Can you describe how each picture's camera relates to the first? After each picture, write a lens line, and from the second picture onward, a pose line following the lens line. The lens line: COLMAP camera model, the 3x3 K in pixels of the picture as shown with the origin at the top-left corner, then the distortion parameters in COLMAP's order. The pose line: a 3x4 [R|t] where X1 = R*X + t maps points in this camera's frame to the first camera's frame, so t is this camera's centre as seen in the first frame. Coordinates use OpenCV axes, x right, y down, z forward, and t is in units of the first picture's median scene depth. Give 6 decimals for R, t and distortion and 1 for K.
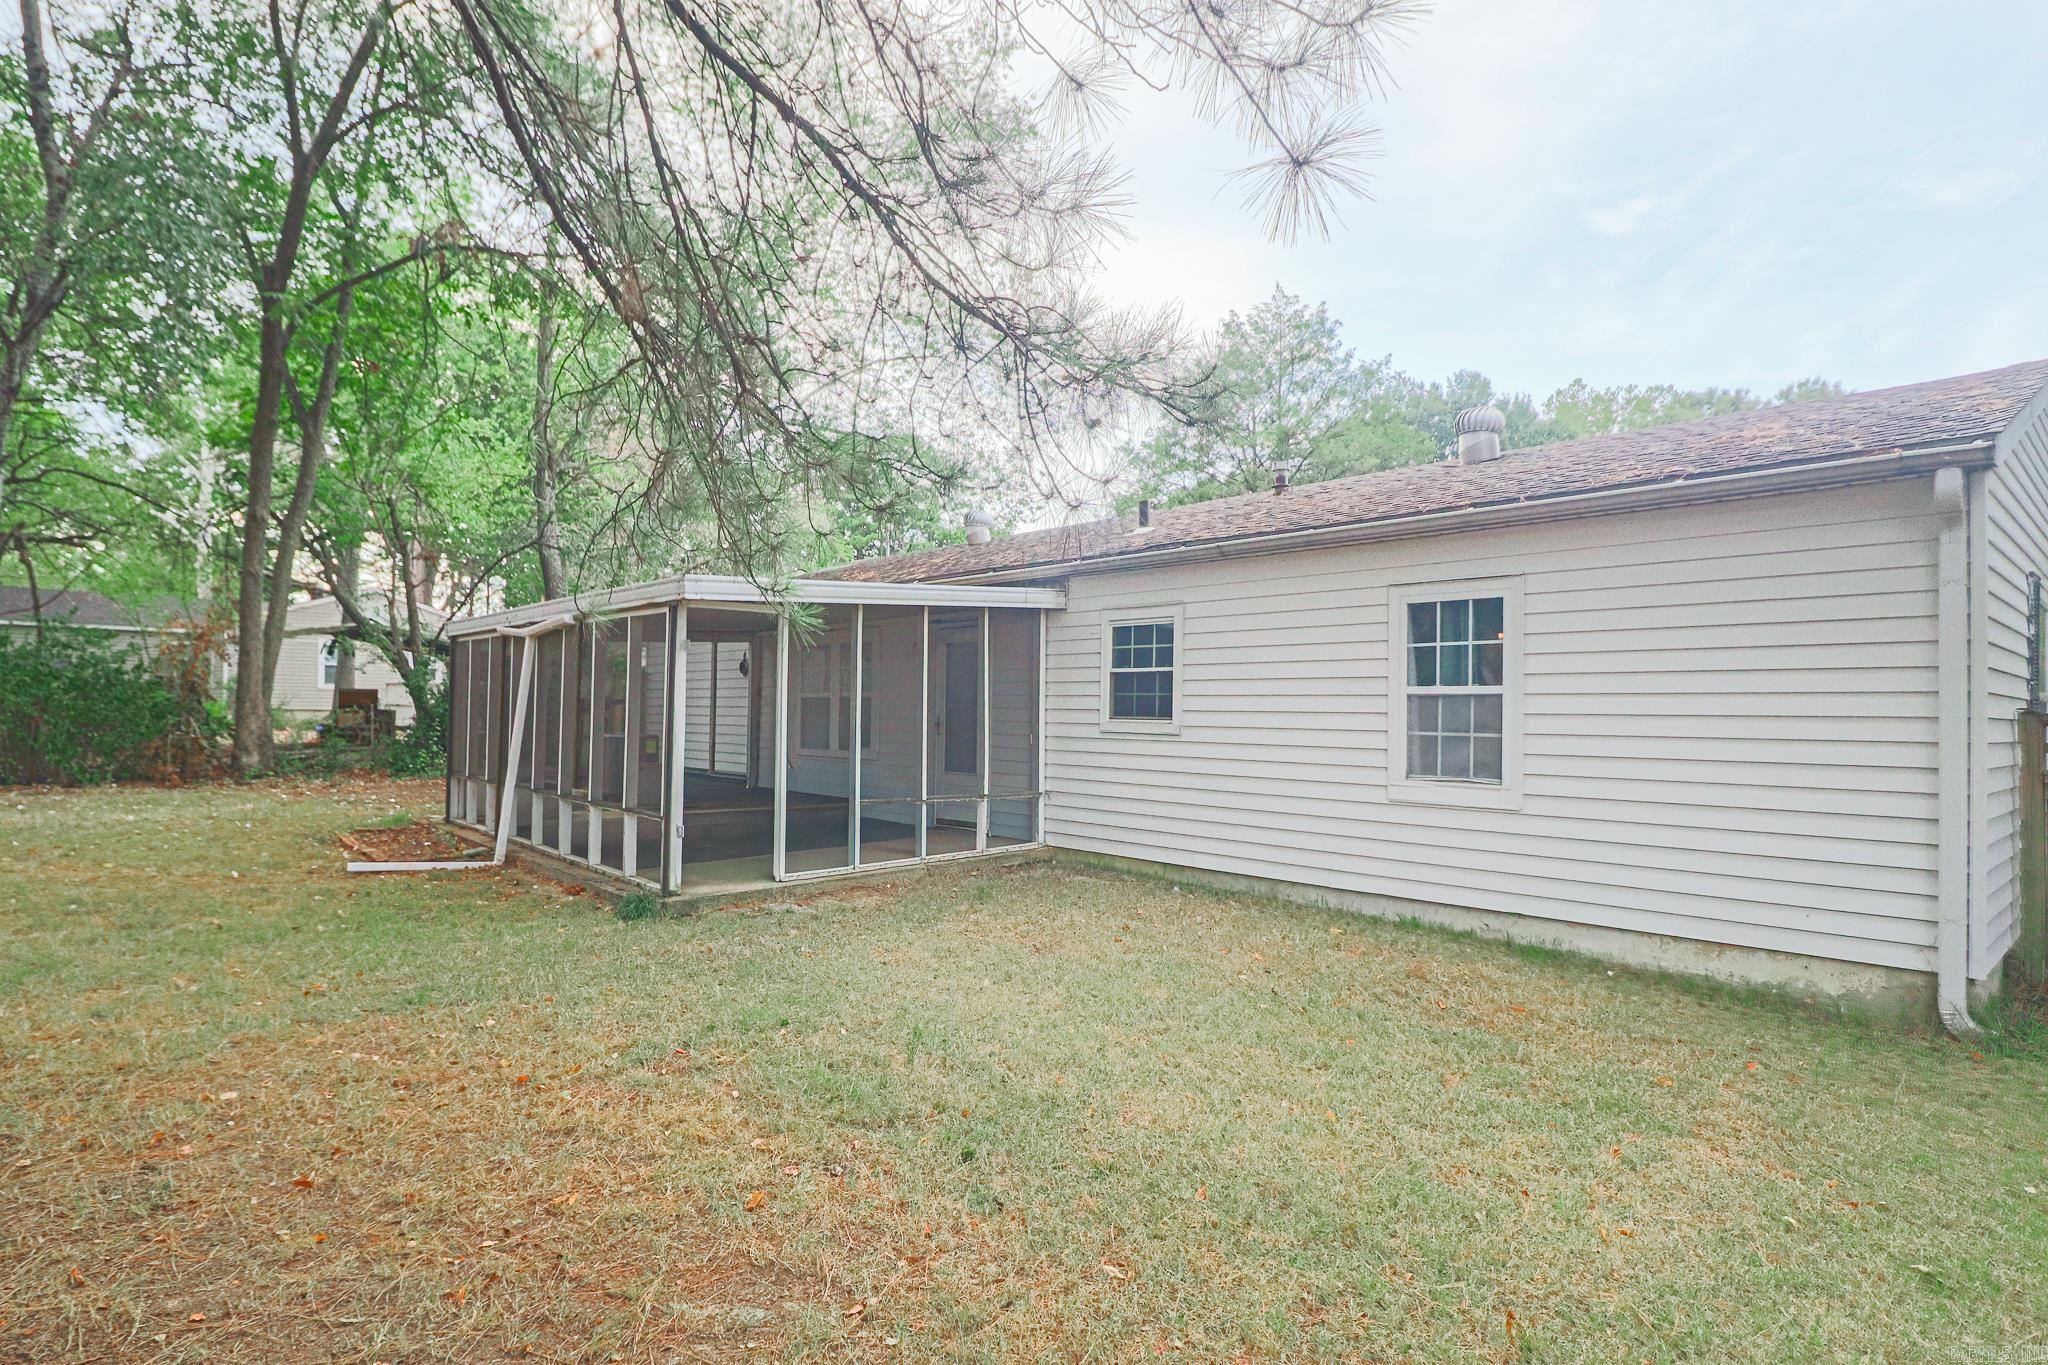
lens RADIAL K [[1073.7, 0, 1050.7], [0, 1073.7, 656.1], [0, 0, 1]] dist [0.002100, -0.014623]
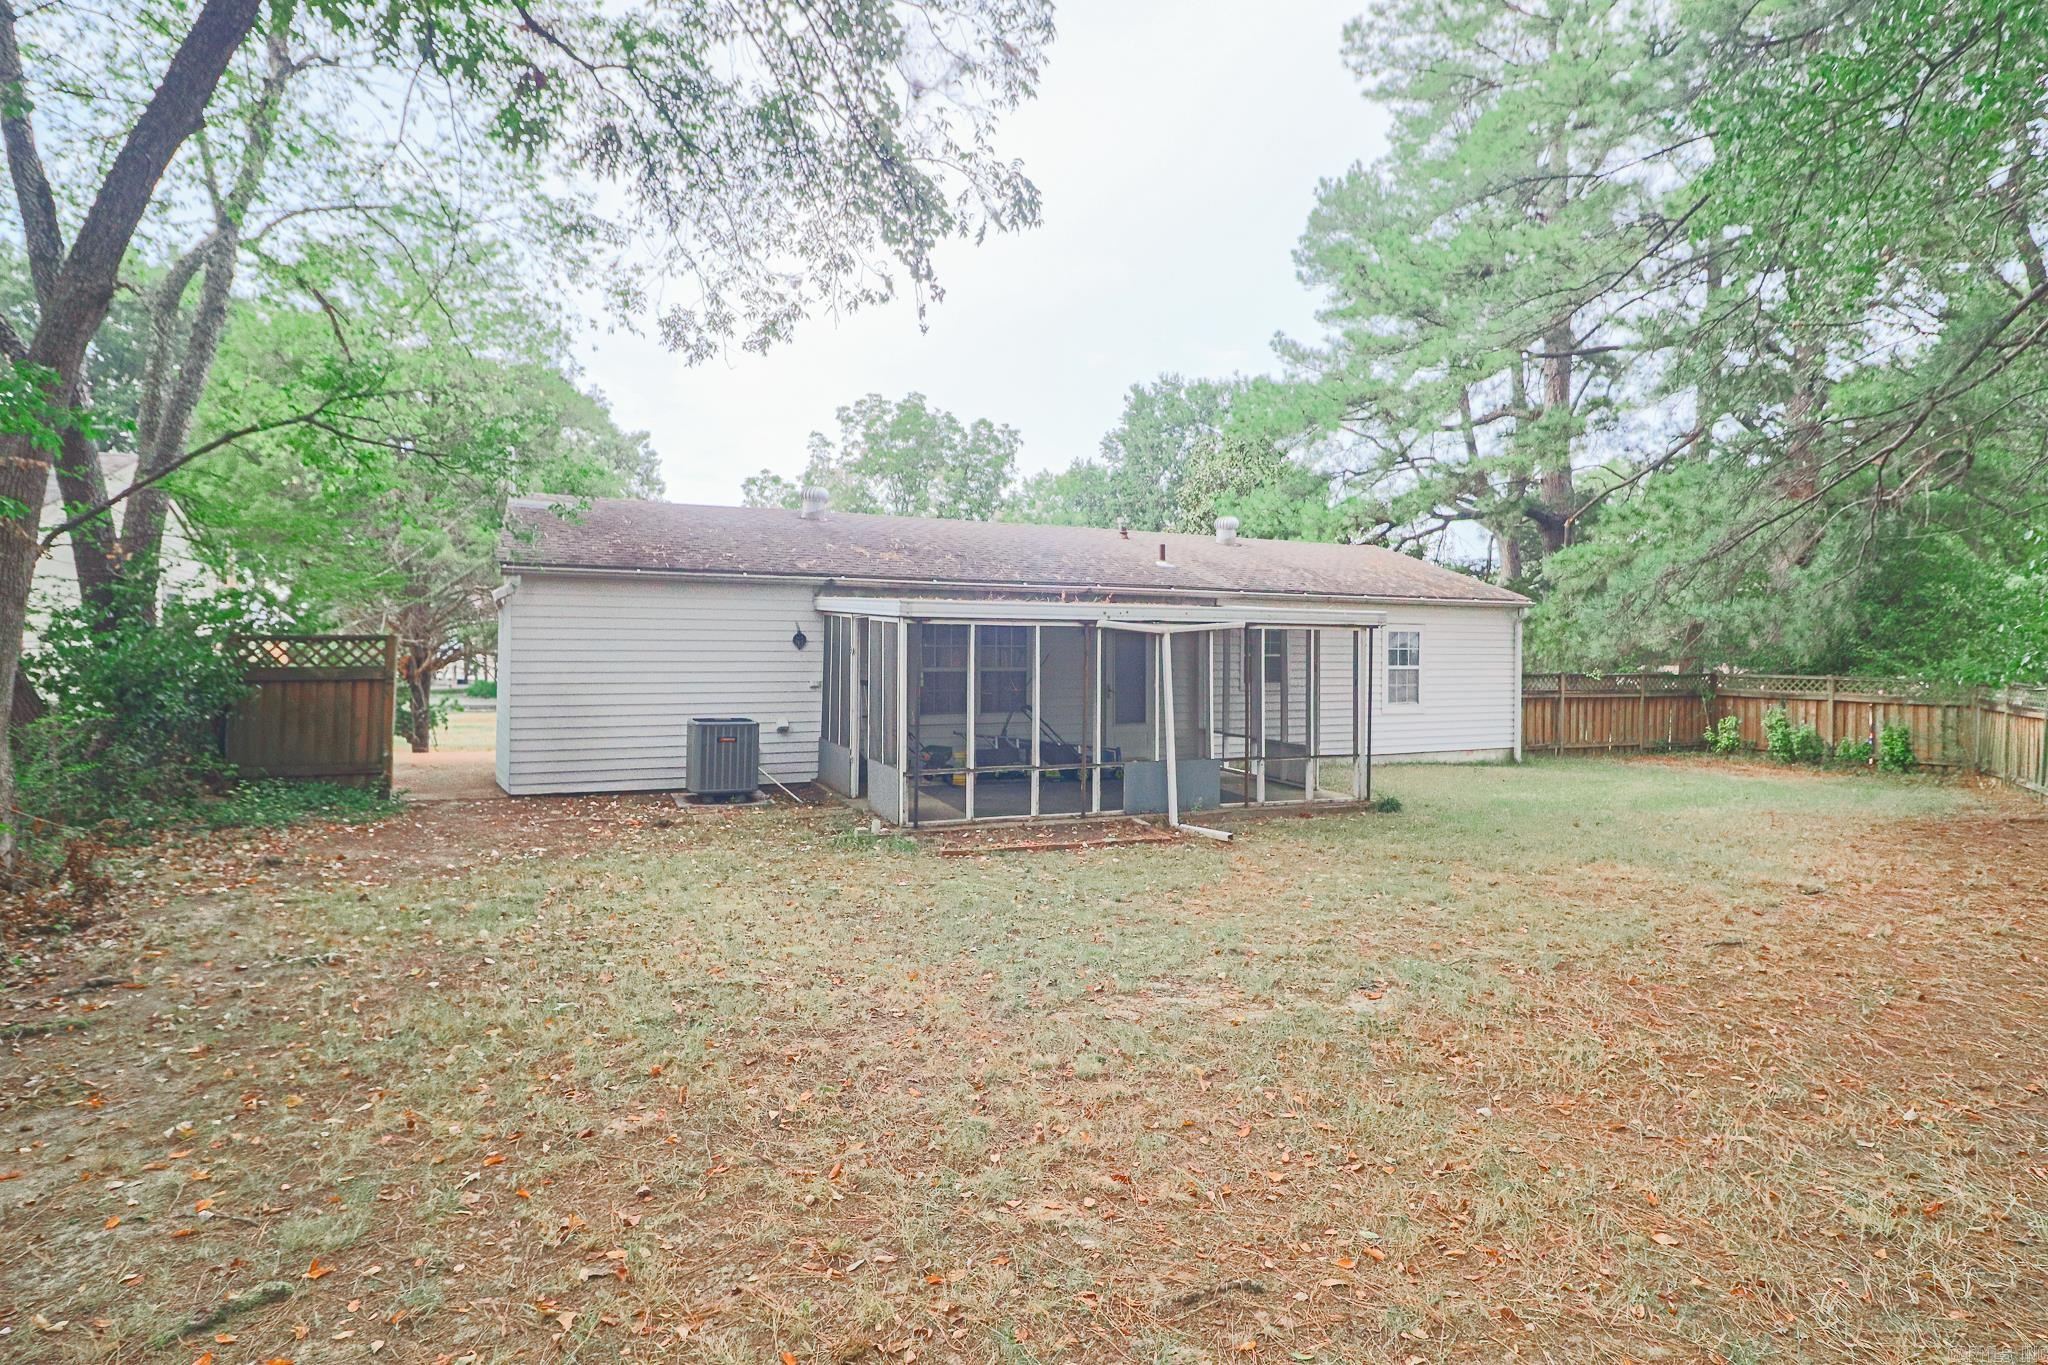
lens RADIAL K [[1104.8, 0, 945.9], [0, 1104.8, 647.9], [0, 0, 1]] dist [0.000313, -0.000861]
pose [[0.341124, -0.012934, 0.939929, -2.358492], [-0.051024, 0.998176, 0.032254, -0.041798], [-0.938632, -0.058961, 0.339842, 1.102923]]
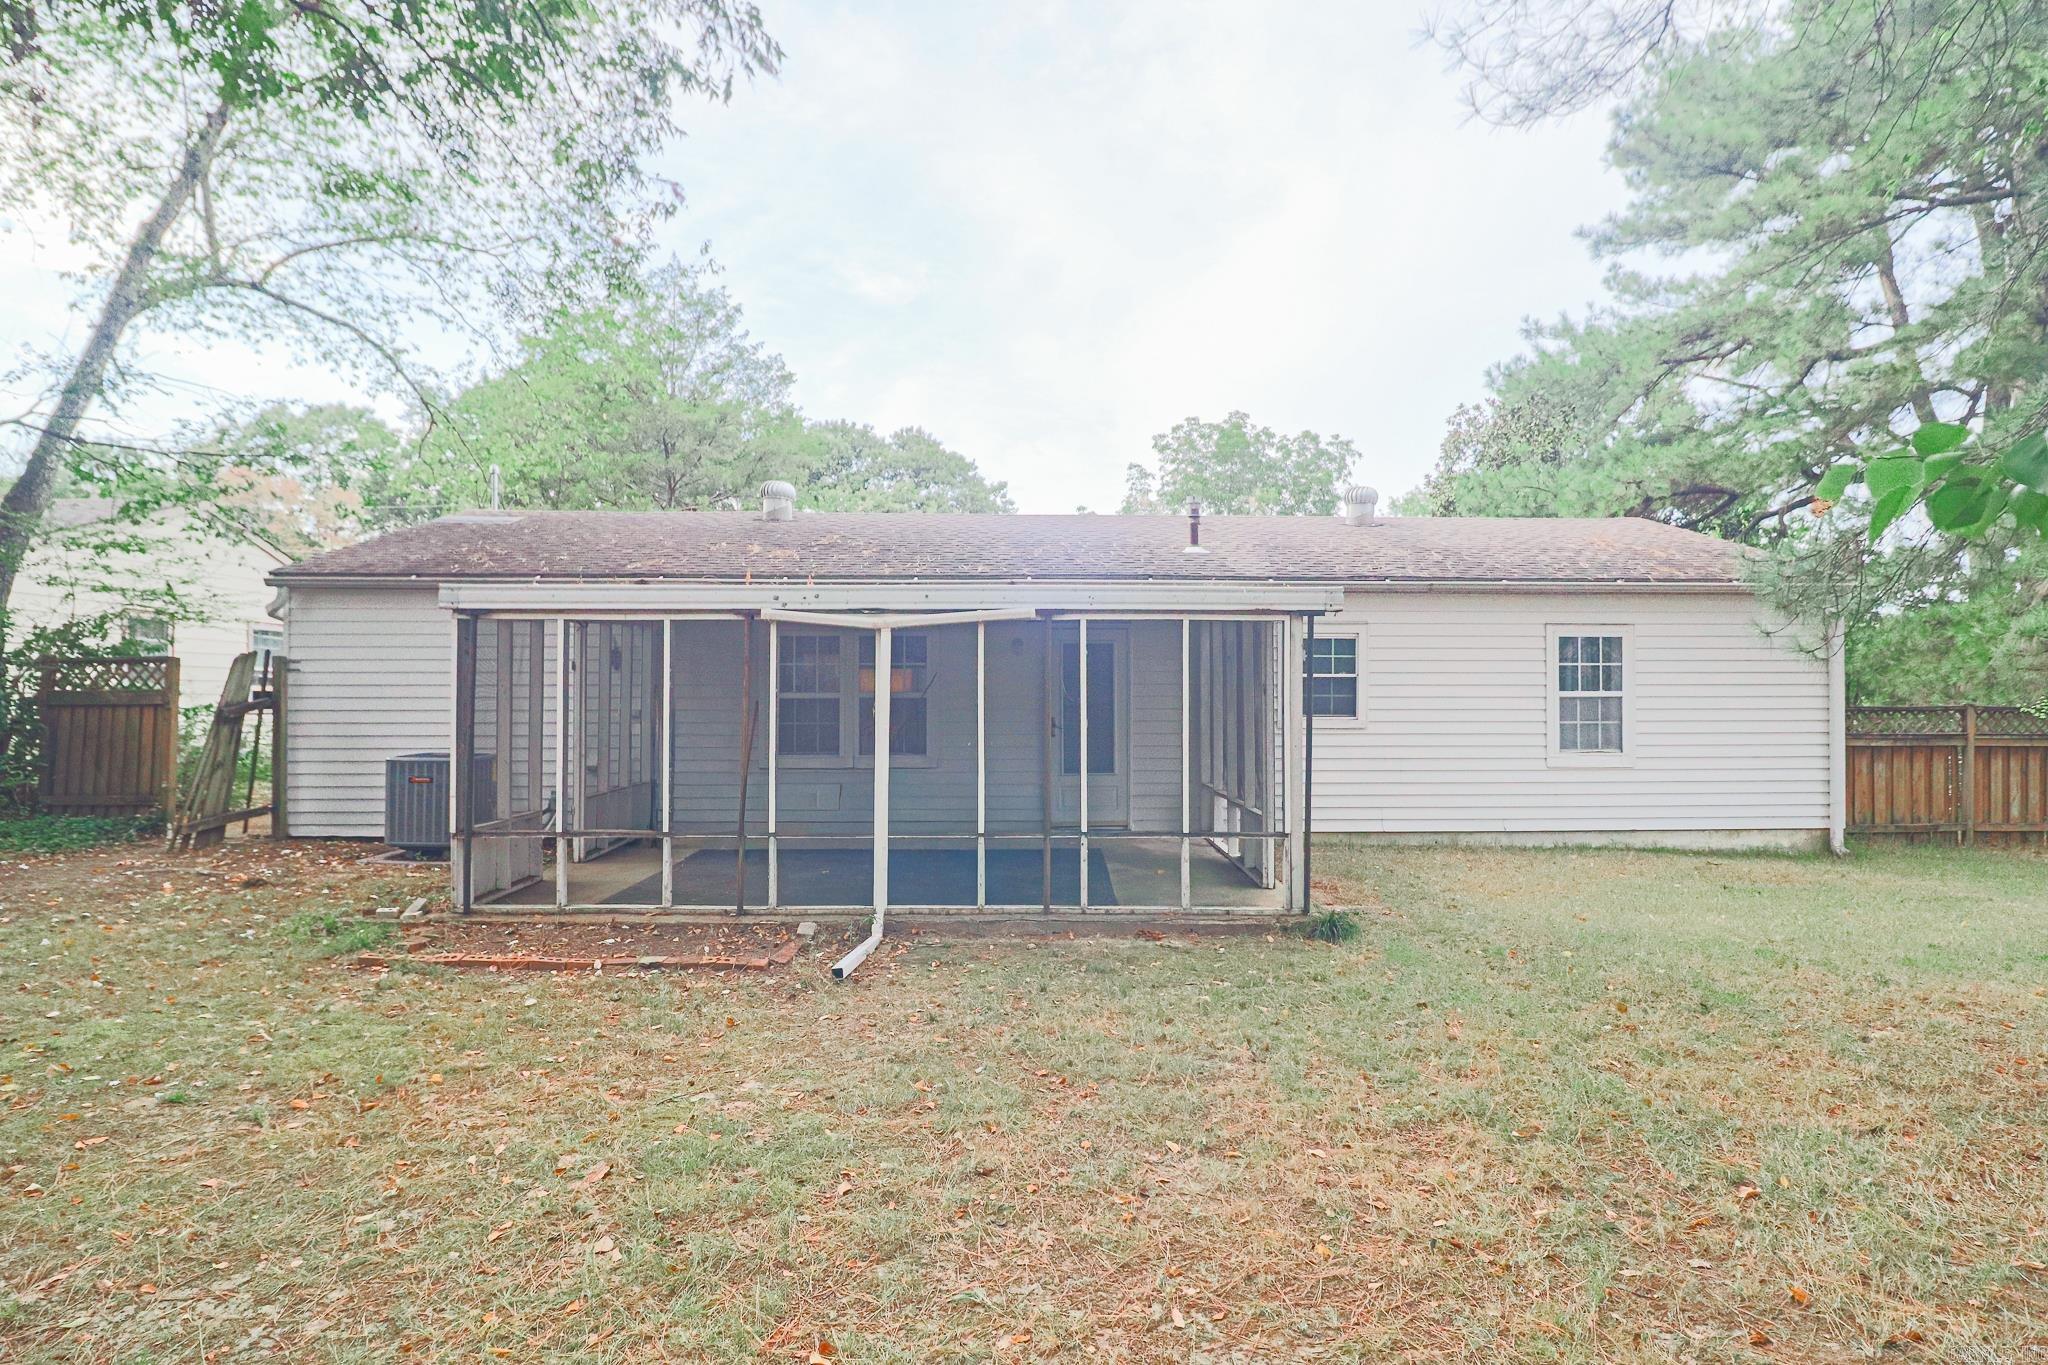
lens RADIAL K [[1050.9, 0, 1028.6], [0, 1050.9, 651.9], [0, 0, 1]] dist [0.001888, -0.016381]
pose [[0.672111, 0.017253, 0.740249, -1.283986], [-0.030110, 0.999538, 0.004043, -0.010937], [-0.739838, -0.025006, 0.672321, 0.564325]]
